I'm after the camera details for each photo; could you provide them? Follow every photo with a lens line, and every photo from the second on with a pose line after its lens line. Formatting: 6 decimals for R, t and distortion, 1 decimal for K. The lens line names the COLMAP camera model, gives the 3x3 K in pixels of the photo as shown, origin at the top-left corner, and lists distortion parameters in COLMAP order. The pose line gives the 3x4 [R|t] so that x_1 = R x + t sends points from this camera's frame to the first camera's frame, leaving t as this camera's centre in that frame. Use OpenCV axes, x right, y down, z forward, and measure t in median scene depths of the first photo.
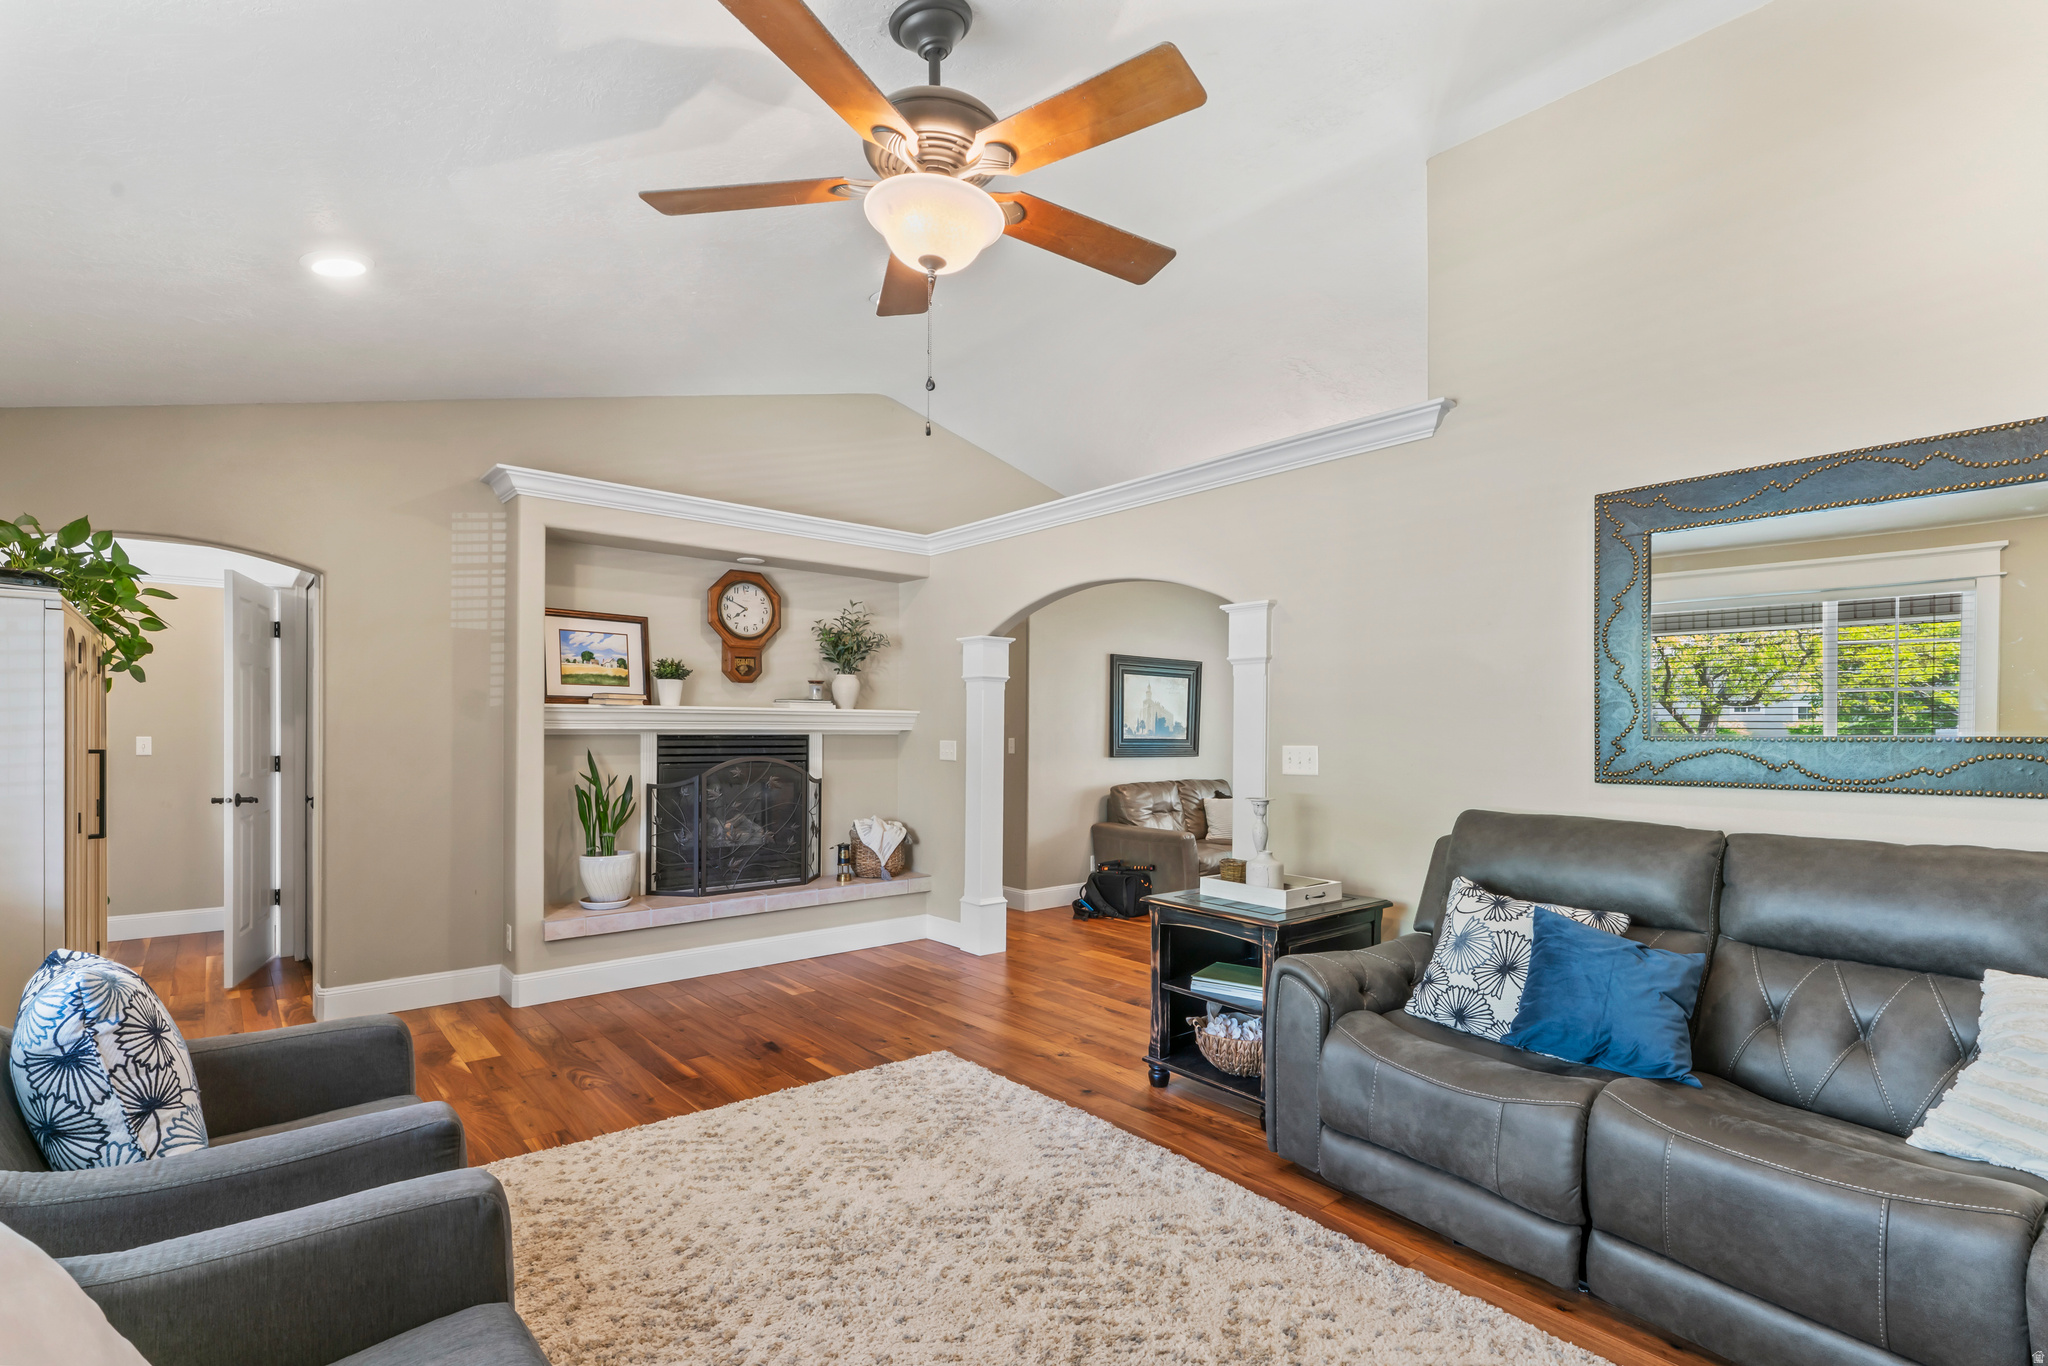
lens RADIAL K [[939.3, 0, 1035.9], [0, 939.3, 742.0], [0, 0, 1]] dist [0.003611, -0.001923]
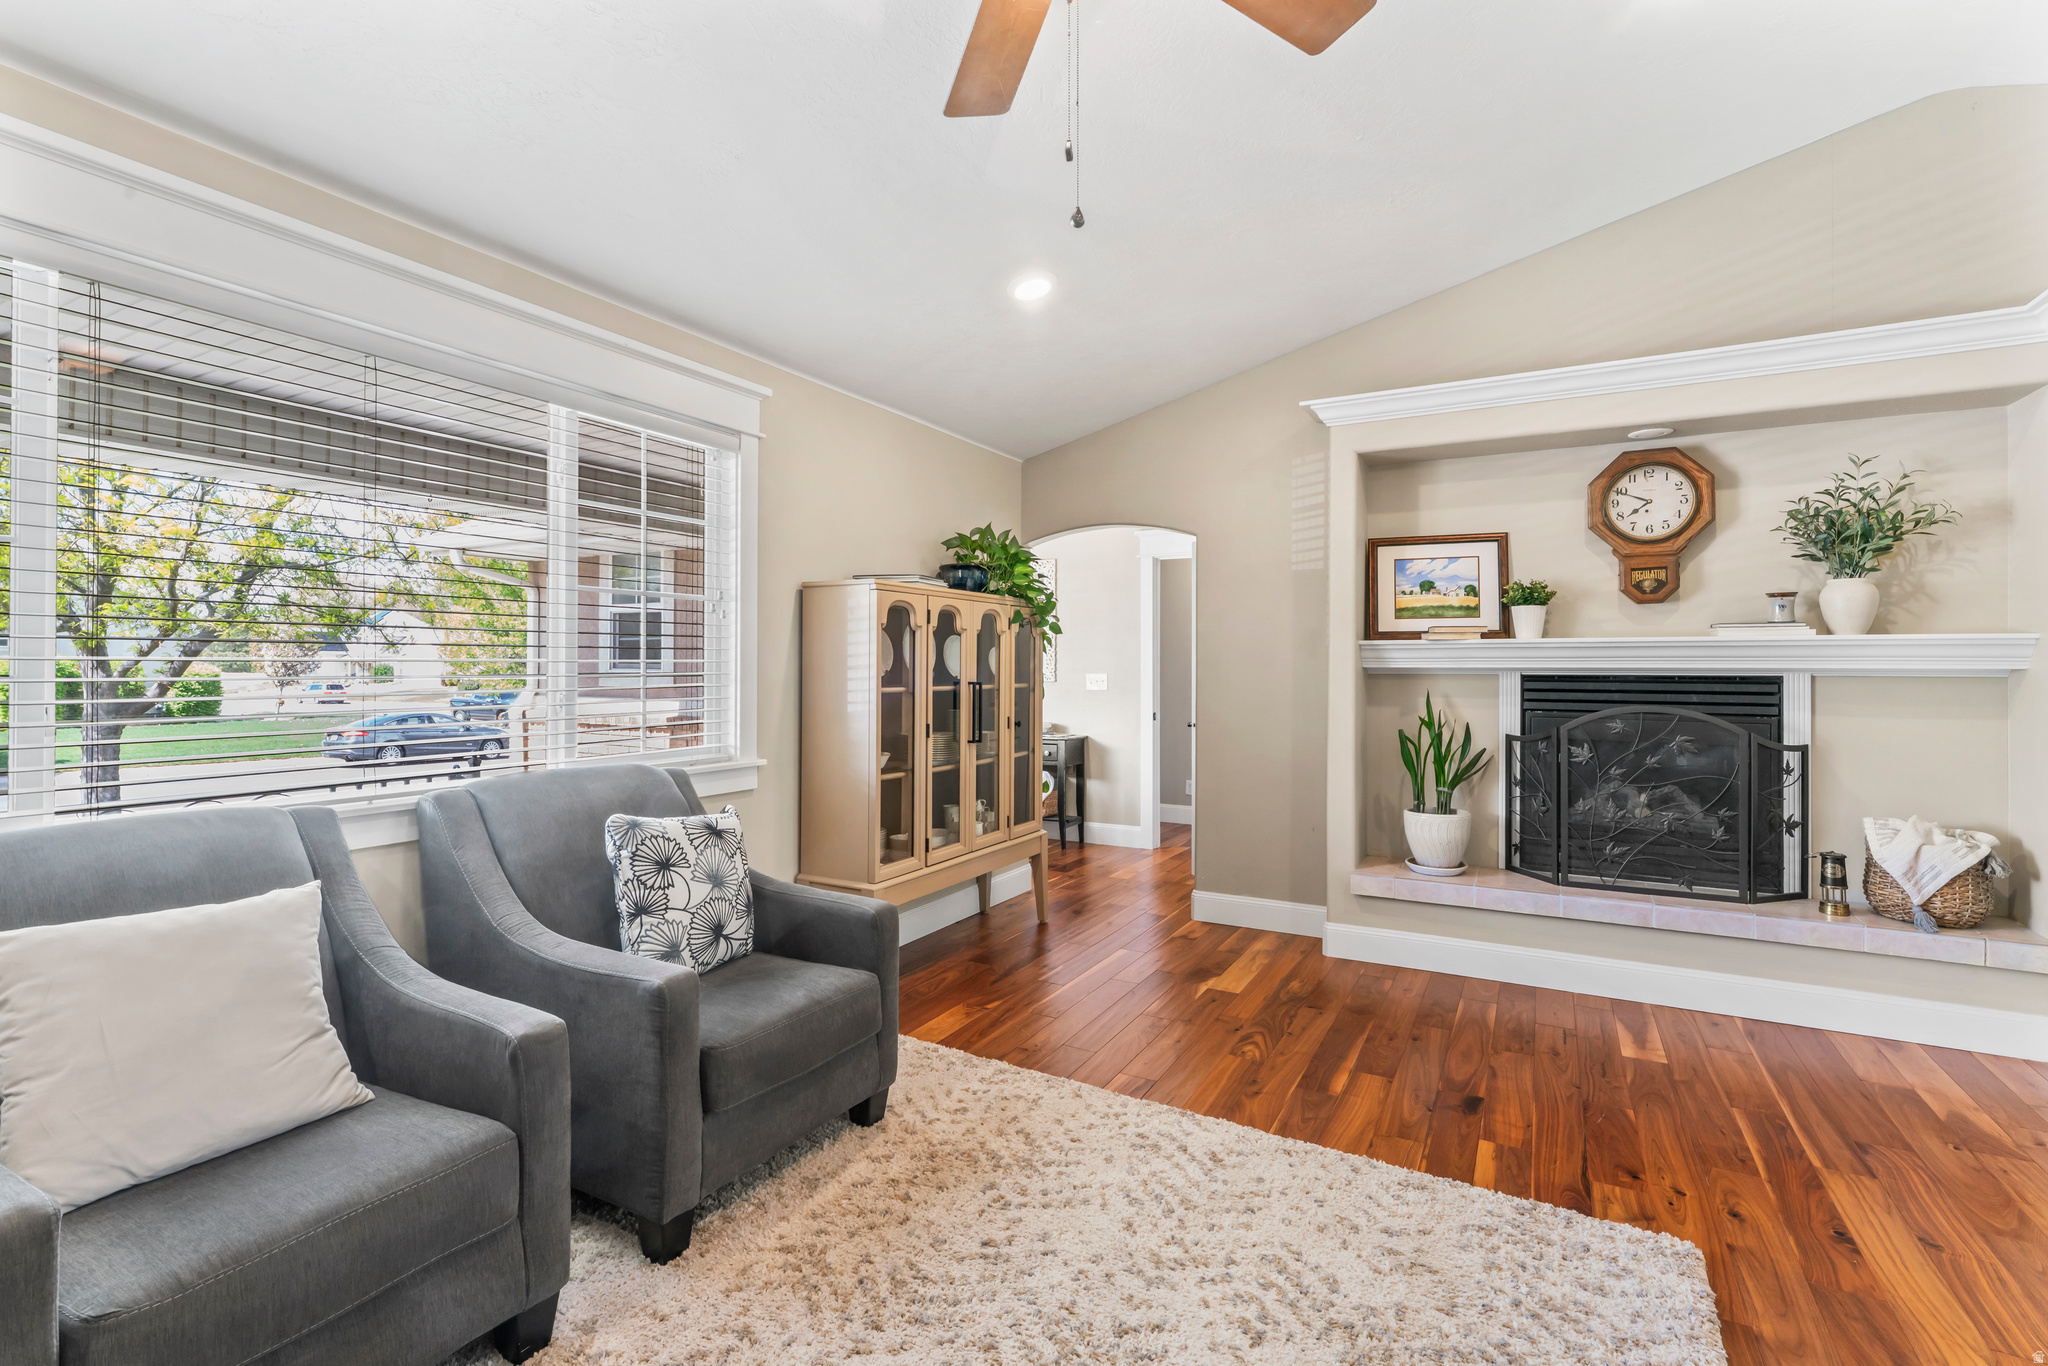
lens RADIAL K [[939.3, 0, 1018.7], [0, 939.3, 658.0], [0, 0, 1]] dist [0.003611, -0.001923]
pose [[0.342667, -0.011821, -0.939383, 0.217730], [-0.012947, 0.999766, -0.017304, -0.002428], [0.939368, 0.018092, 0.342433, 0.318479]]
